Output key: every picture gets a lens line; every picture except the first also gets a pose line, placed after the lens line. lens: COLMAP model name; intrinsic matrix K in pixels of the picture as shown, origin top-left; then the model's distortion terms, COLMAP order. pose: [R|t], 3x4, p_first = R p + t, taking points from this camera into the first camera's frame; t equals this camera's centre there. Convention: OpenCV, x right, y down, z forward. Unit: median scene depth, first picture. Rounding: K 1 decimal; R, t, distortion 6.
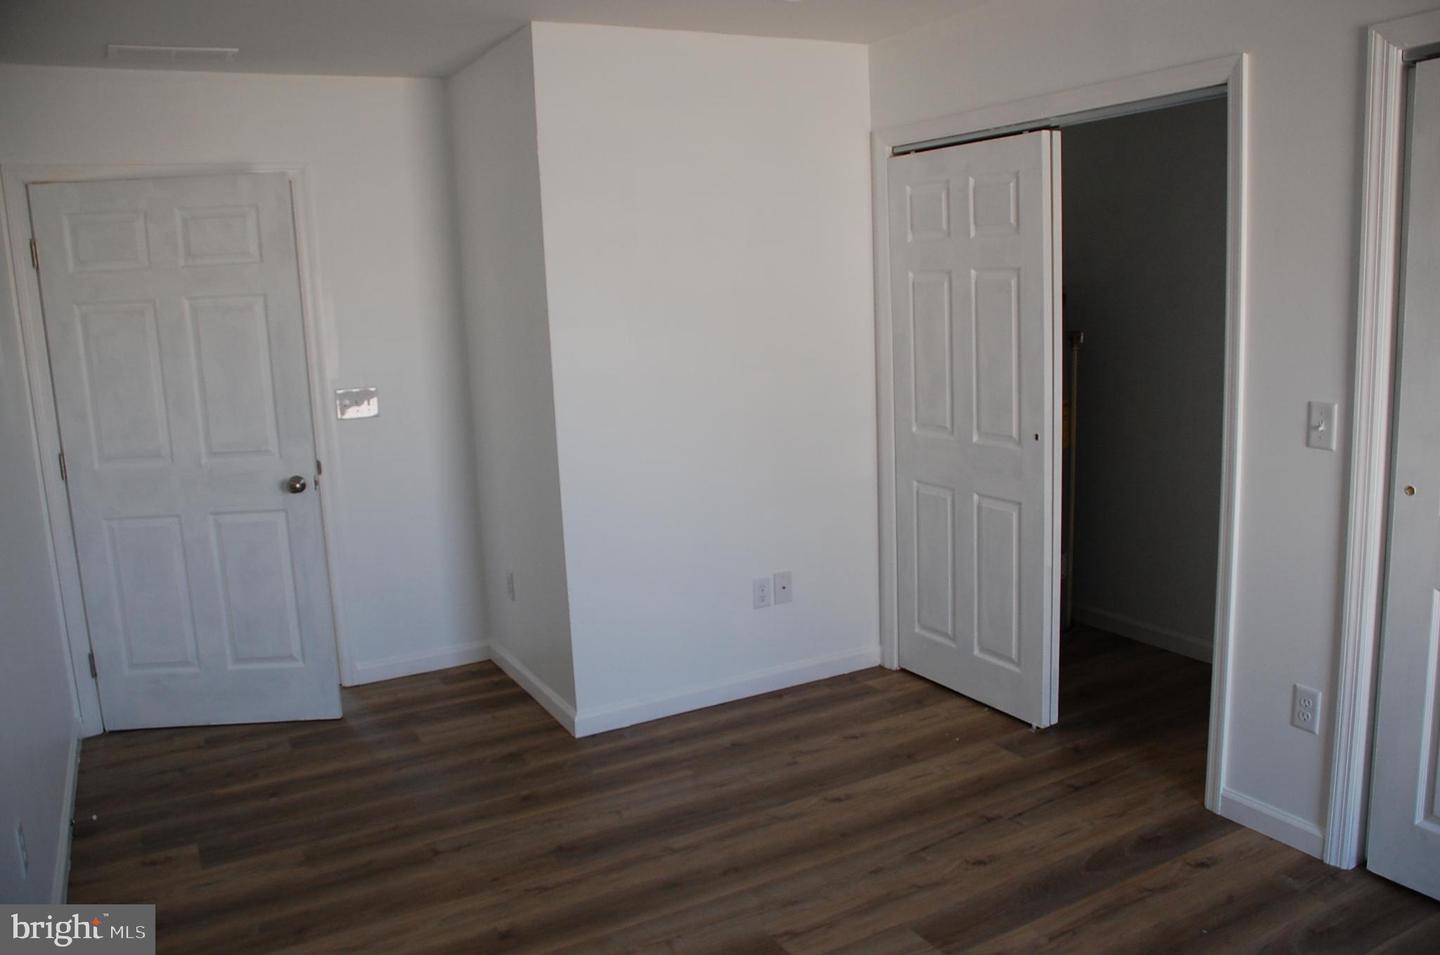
lens RADIAL K [[1115.7, 0, 720.0], [0, 1115.7, 477.5], [0, 0, 1]] dist [-0.139653, 0.002184]
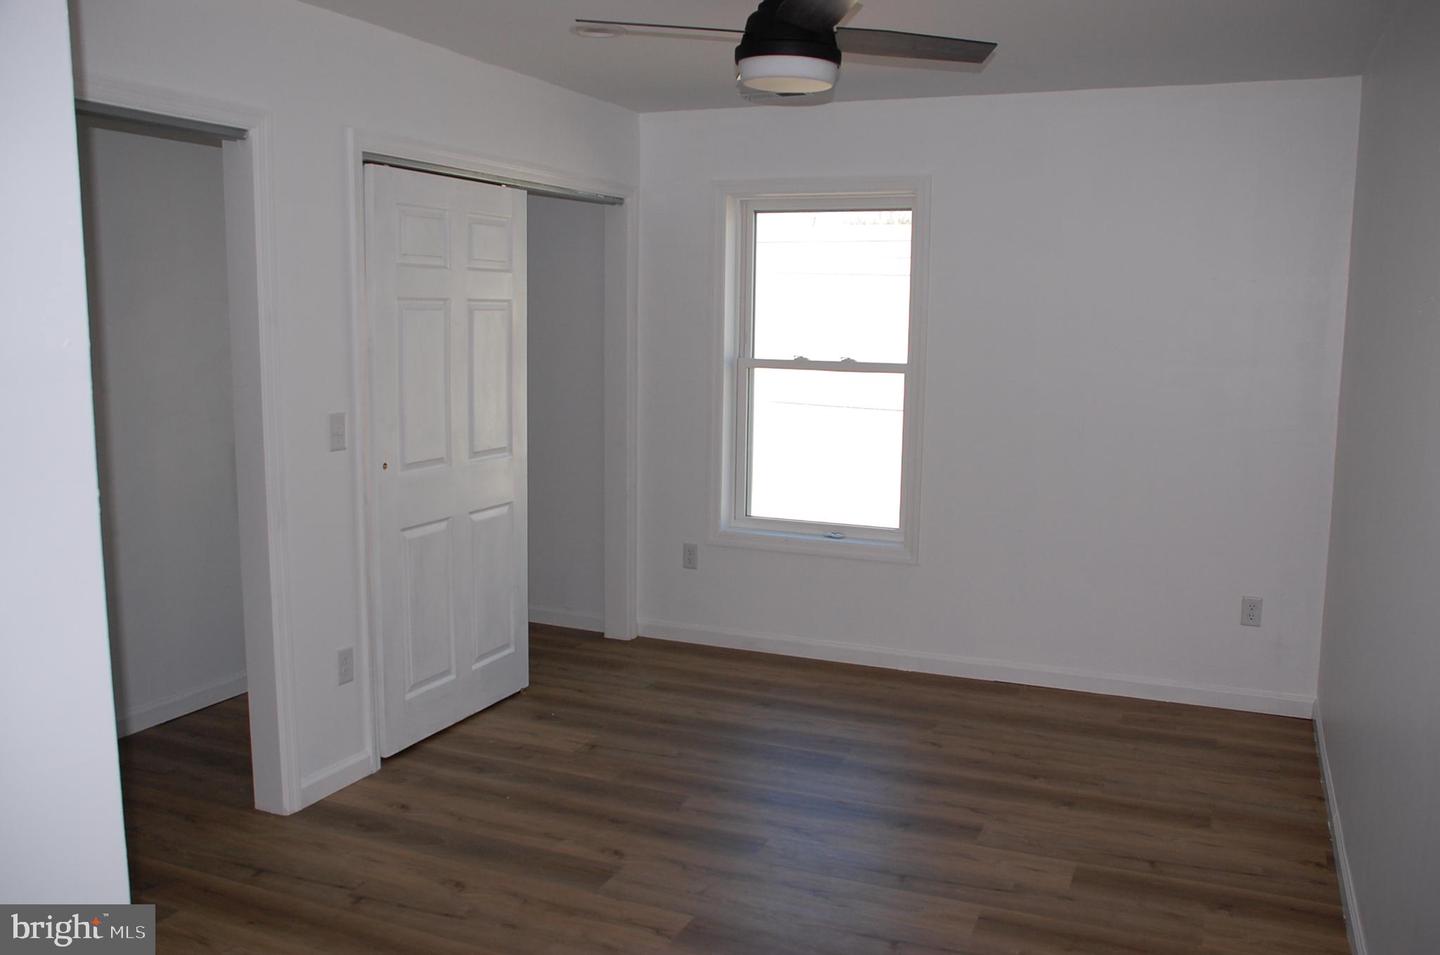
lens RADIAL K [[1232.4, 0, 720.0], [0, 1232.4, 477.5], [0, 0, 1]] dist [-0.003211, -0.001544]
pose [[-0.614739, -0.075775, 0.785083, -0.819346], [0.145304, 0.967458, 0.207154, -0.222868], [-0.775231, 0.241421, -0.583723, 1.467205]]
